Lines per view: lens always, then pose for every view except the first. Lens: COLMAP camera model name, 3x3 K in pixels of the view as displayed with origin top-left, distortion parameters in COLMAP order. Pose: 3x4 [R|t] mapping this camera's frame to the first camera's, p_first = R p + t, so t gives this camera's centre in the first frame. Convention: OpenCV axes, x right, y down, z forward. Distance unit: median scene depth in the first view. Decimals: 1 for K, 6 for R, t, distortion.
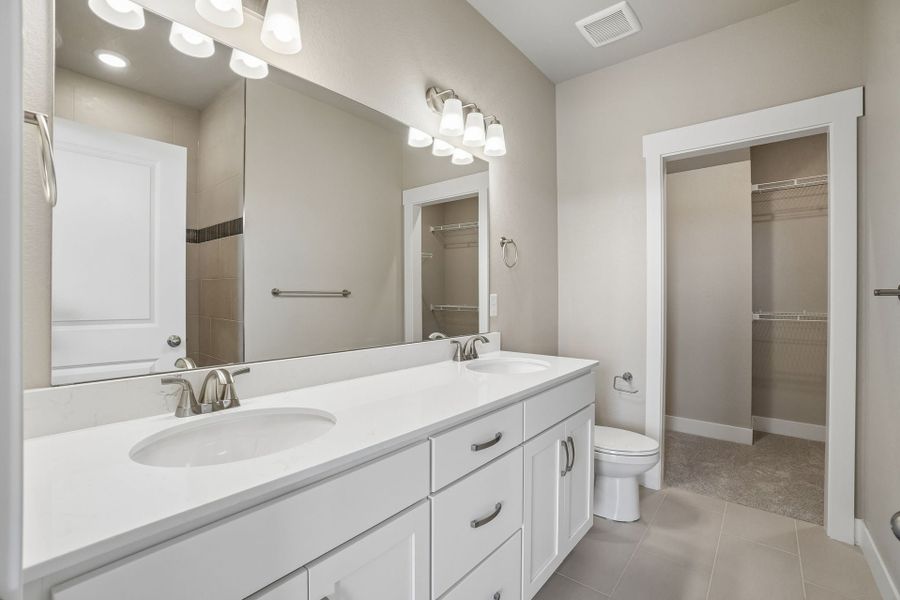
lens RADIAL K [[399.5, 0, 450.0], [0, 399.5, 300.0], [0, 0, 1]] dist [-0.002605, -0.000051]
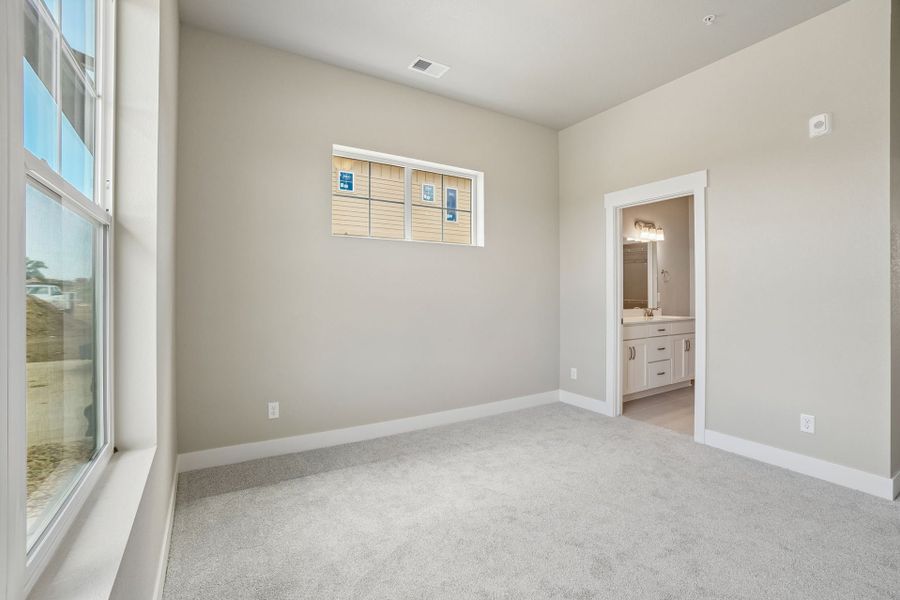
lens RADIAL K [[399.5, 0, 450.0], [0, 399.5, 300.0], [0, 0, 1]] dist [-0.002605, -0.000051]
pose [[0.944907, -0.005365, -0.327295, -0.333259], [0.007148, 0.999965, 0.004243, 0.010086], [0.327261, -0.006349, 0.944913, -1.941466]]
